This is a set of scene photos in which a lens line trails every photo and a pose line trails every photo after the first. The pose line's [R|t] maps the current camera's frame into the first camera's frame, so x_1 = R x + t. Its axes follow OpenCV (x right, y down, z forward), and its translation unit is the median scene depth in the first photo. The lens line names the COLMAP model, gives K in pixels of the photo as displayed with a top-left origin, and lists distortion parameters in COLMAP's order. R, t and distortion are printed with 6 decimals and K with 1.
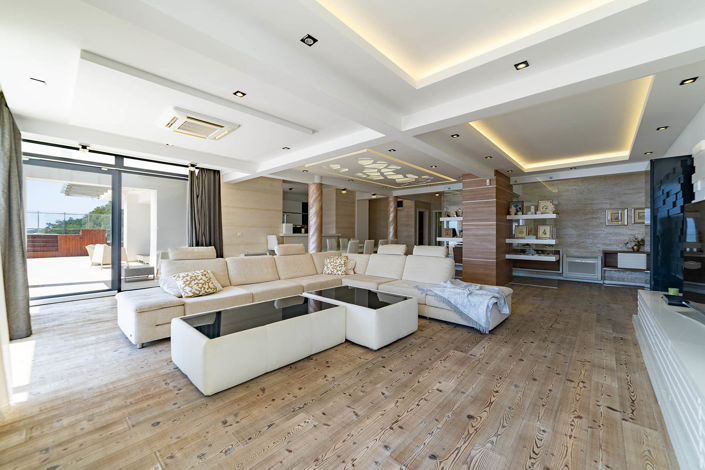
lens RADIAL K [[276.1, 0, 349.4], [0, 276.1, 235.5], [0, 0, 1]] dist [-0.001494, -0.000121]
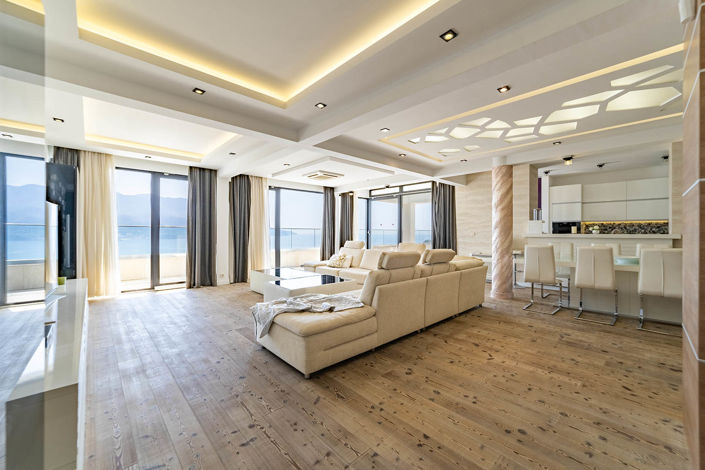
lens RADIAL K [[276.1, 0, 353.9], [0, 276.1, 233.4], [0, 0, 1]] dist [-0.001494, -0.000121]
pose [[-0.062623, 0.000039, -0.998037, 0.861813], [-0.014985, 0.999887, 0.000979, -0.002478], [0.997925, 0.015017, -0.062615, 0.856461]]
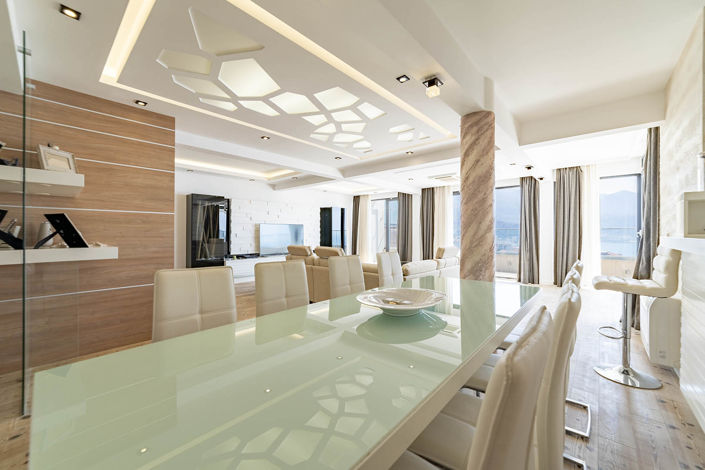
lens RADIAL K [[276.1, 0, 357.1], [0, 276.1, 233.7], [0, 0, 1]] dist [-0.001494, -0.000121]
pose [[-0.999756, -0.006745, -0.021056, 0.094258], [-0.007103, 0.999830, 0.017000, -0.017564], [0.020938, 0.017146, -0.999634, 1.885196]]
